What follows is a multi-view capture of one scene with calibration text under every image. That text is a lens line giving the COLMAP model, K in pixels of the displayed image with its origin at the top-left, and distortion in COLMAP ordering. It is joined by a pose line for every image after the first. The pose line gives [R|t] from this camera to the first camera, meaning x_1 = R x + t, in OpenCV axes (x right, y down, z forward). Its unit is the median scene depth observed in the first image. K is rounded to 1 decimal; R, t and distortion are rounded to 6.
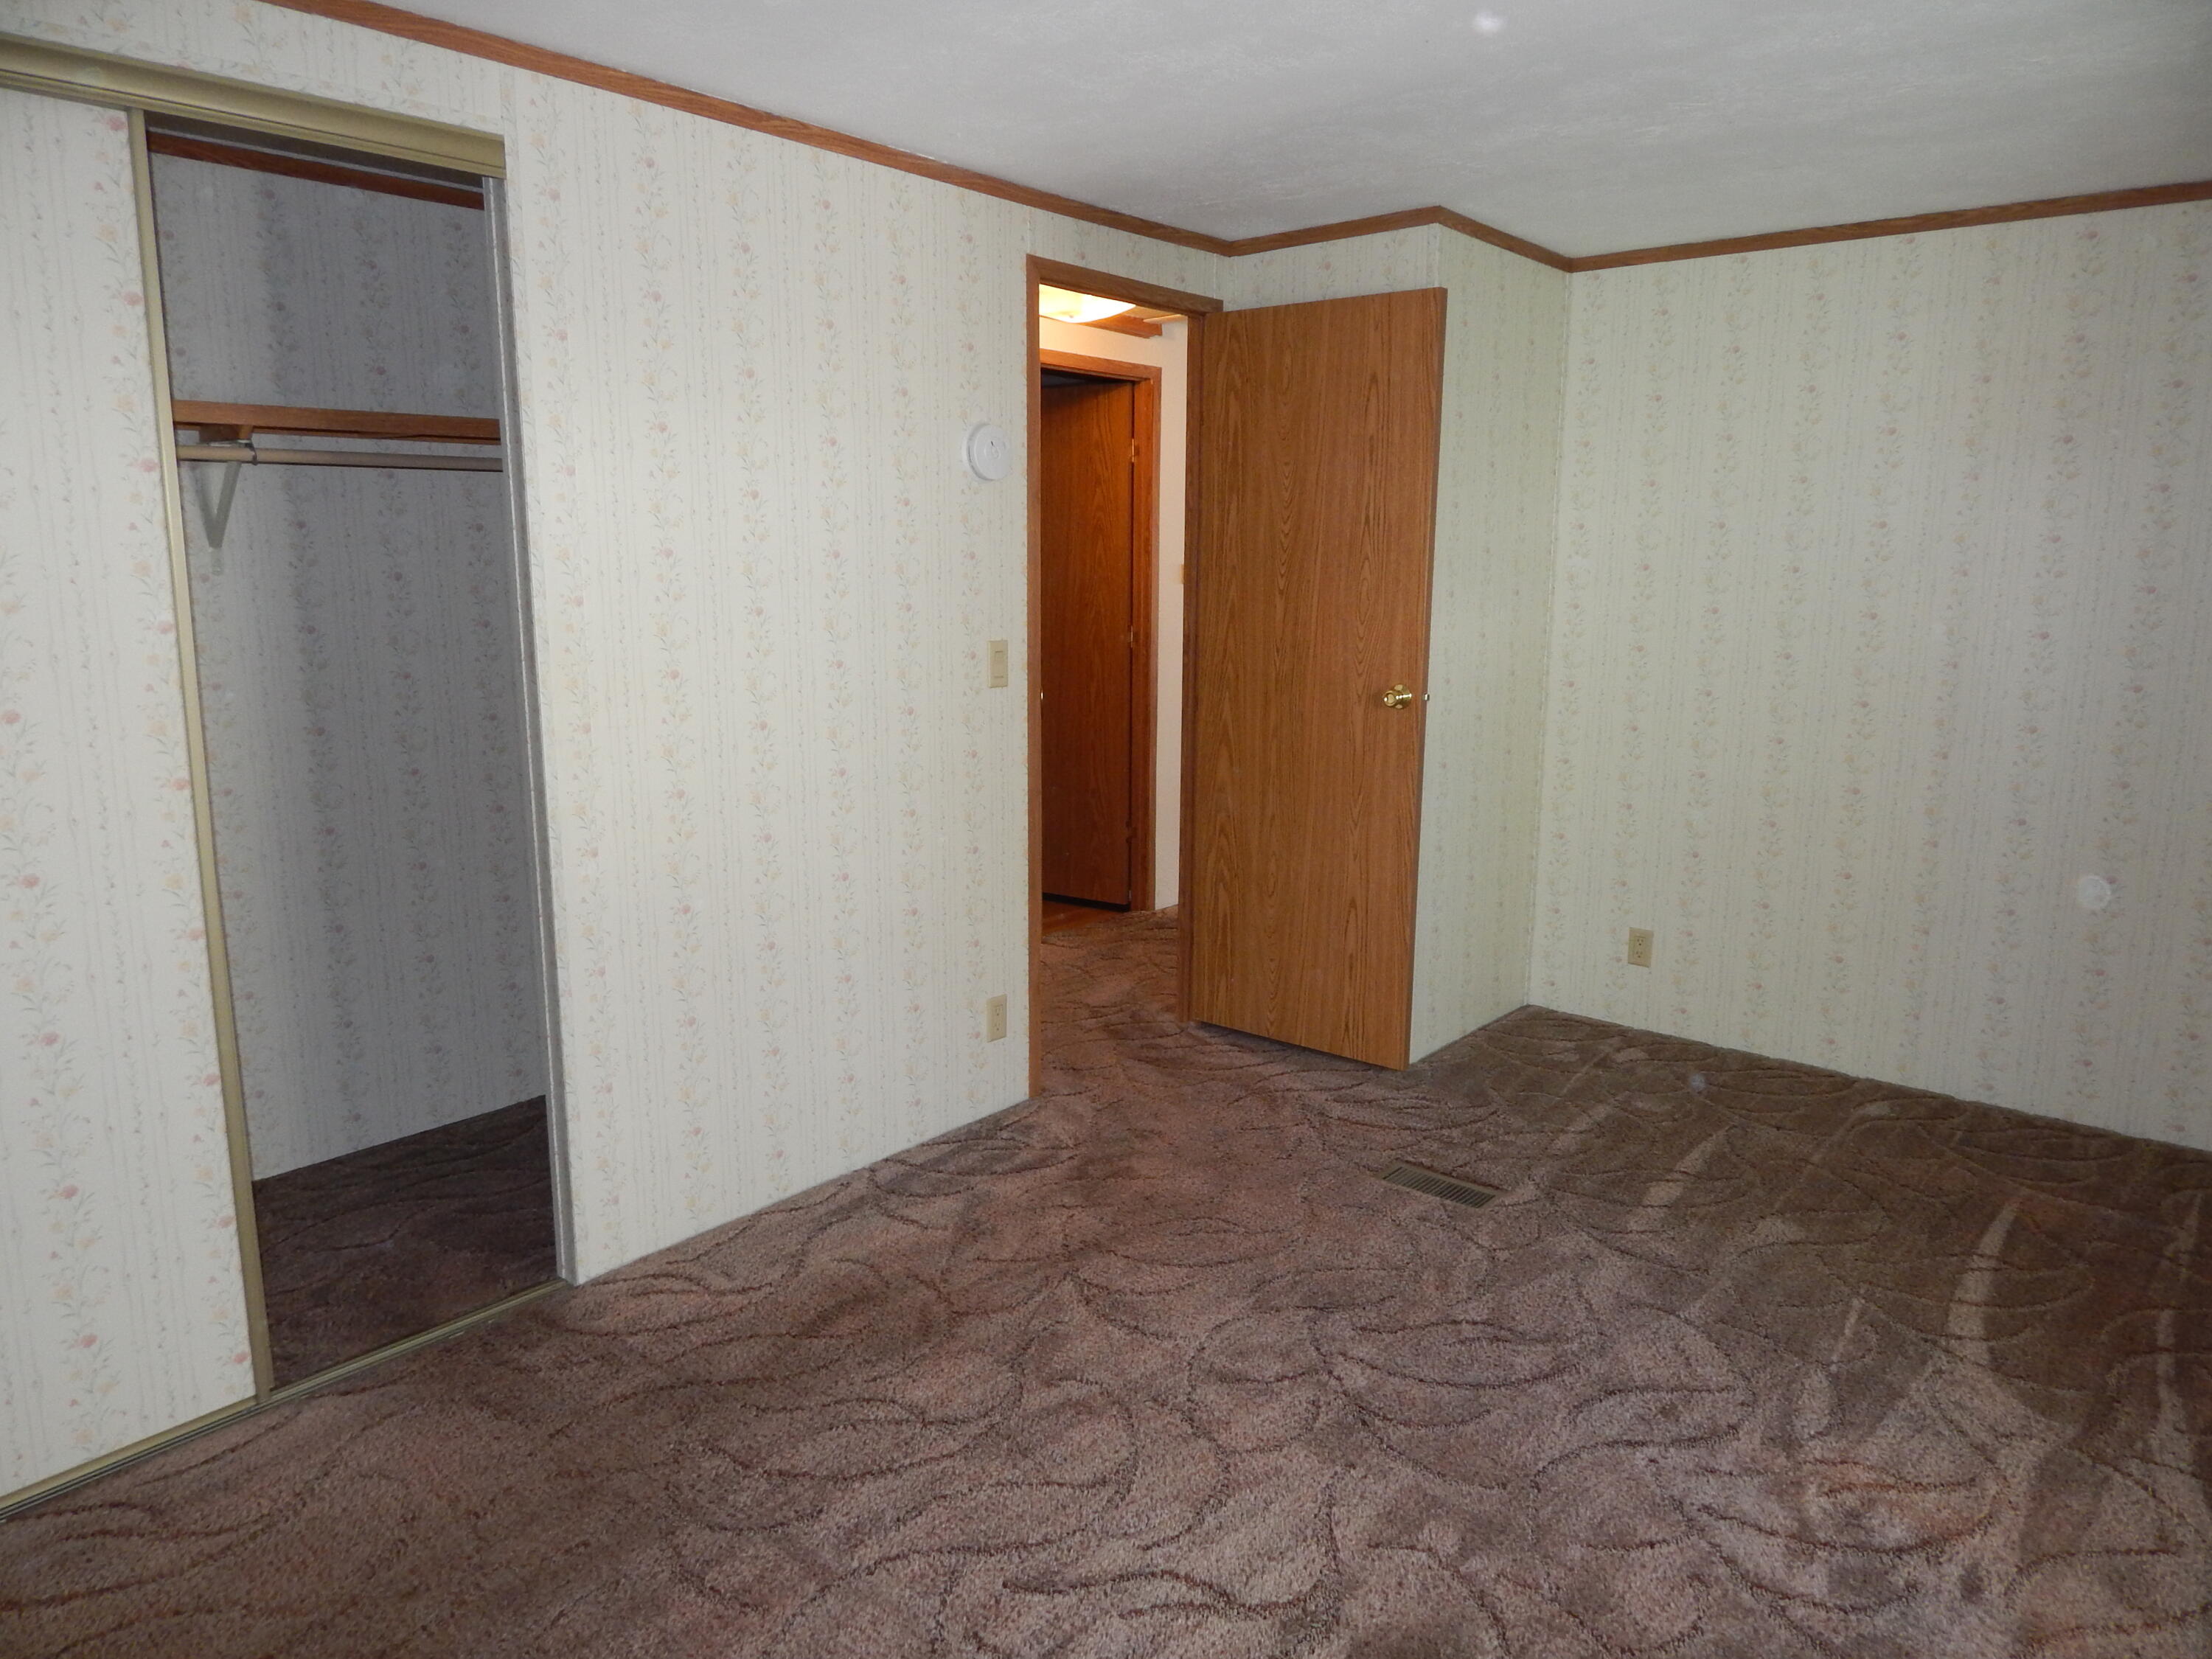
lens RADIAL K [[1464.2, 0, 1108.6], [0, 1464.2, 828.0], [0, 0, 1]] dist [-0.056422, 0.021779]
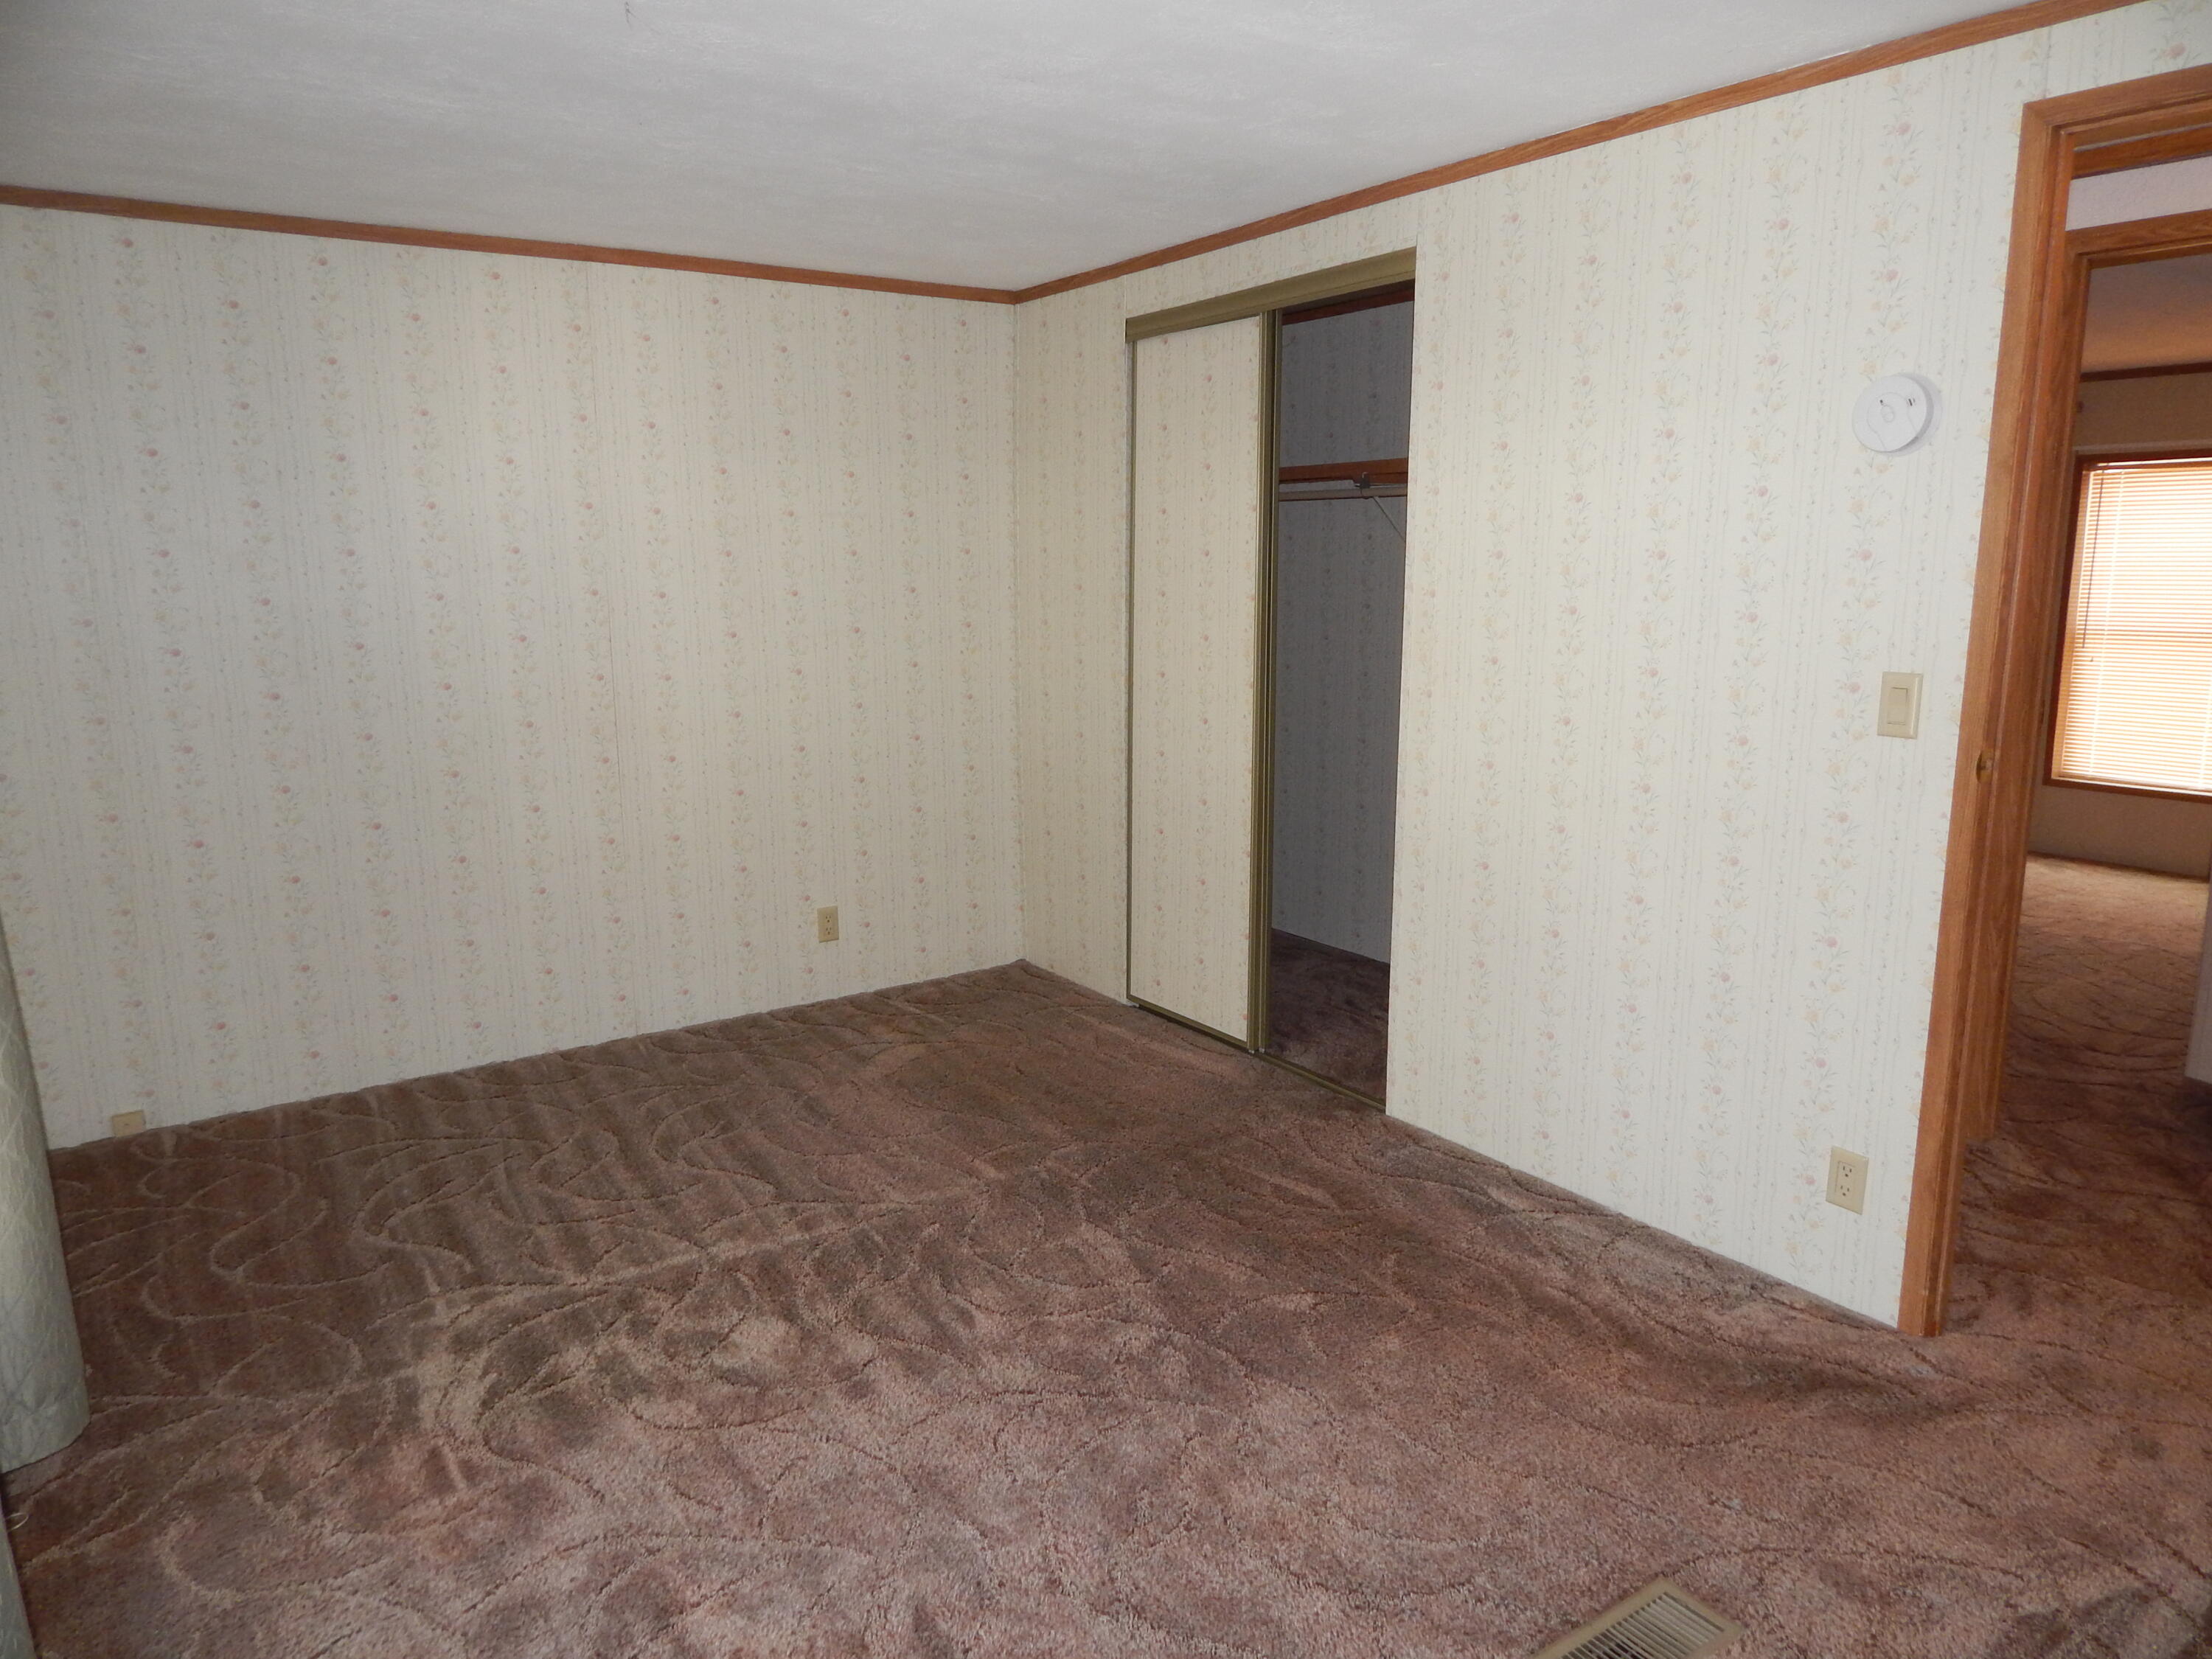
lens RADIAL K [[1464.2, 0, 1108.9], [0, 1464.2, 835.1], [0, 0, 1]] dist [-0.056422, 0.021779]
pose [[-0.267848, 0.166381, -0.948986, 0.888348], [-0.177435, 0.959610, 0.218324, -0.168919], [0.946982, 0.226861, -0.227508, 0.996318]]
